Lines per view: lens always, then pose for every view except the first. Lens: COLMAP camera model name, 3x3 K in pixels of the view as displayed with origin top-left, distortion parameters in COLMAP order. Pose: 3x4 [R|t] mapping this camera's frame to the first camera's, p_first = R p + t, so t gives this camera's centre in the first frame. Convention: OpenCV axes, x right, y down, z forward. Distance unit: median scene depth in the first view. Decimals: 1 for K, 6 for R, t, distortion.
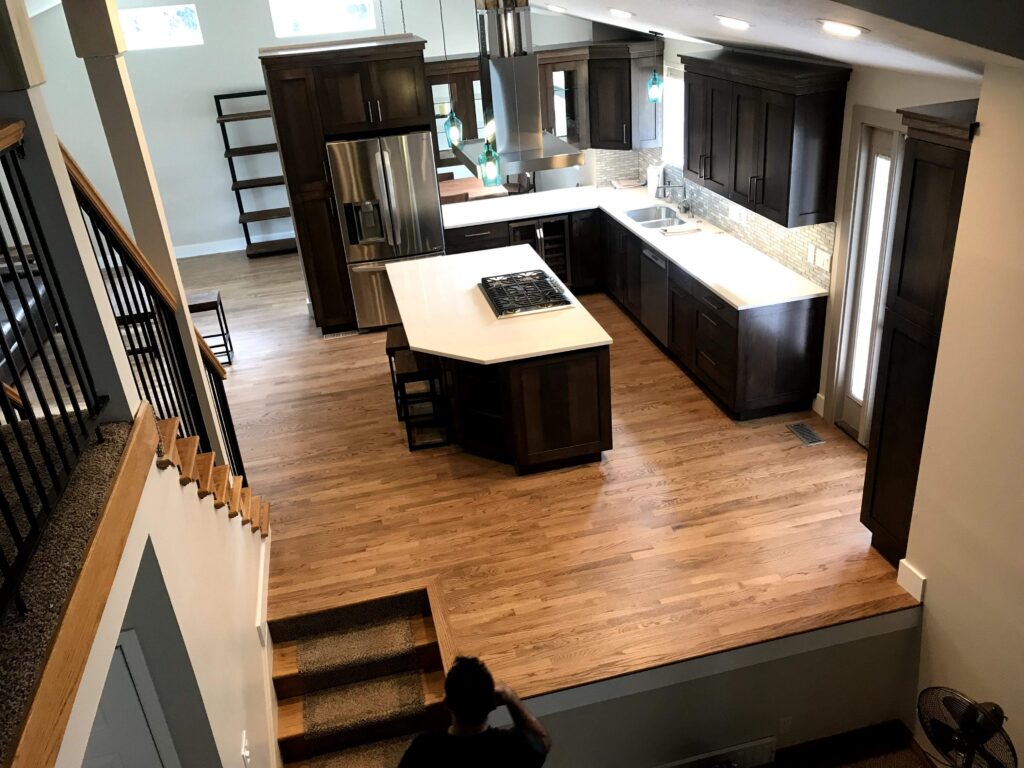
lens RADIAL K [[843.9, 0, 511.5], [0, 843.9, 385.3], [0, 0, 1]] dist [0.008869, 0.003600]
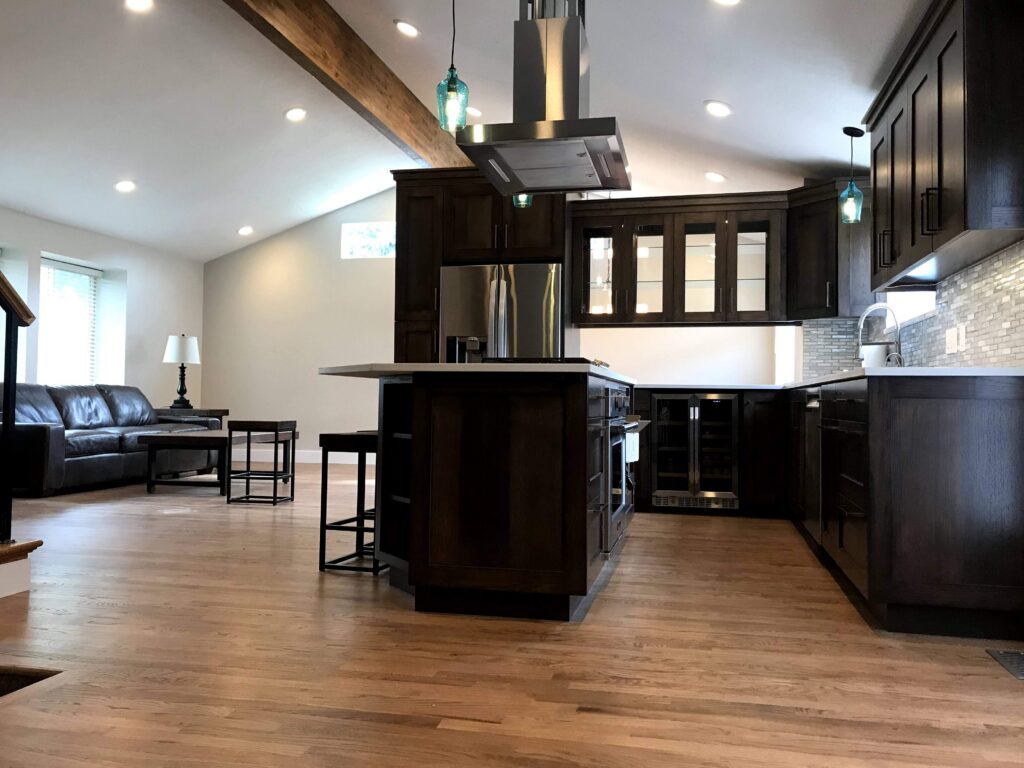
lens RADIAL K [[843.9, 0, 515.1], [0, 843.9, 375.9], [0, 0, 1]] dist [0.008869, 0.003600]
pose [[0.897393, 0.073779, -0.435020, 0.286420], [-0.267263, 0.875367, -0.402868, 0.172073], [0.351079, 0.477796, 0.805267, 0.474125]]
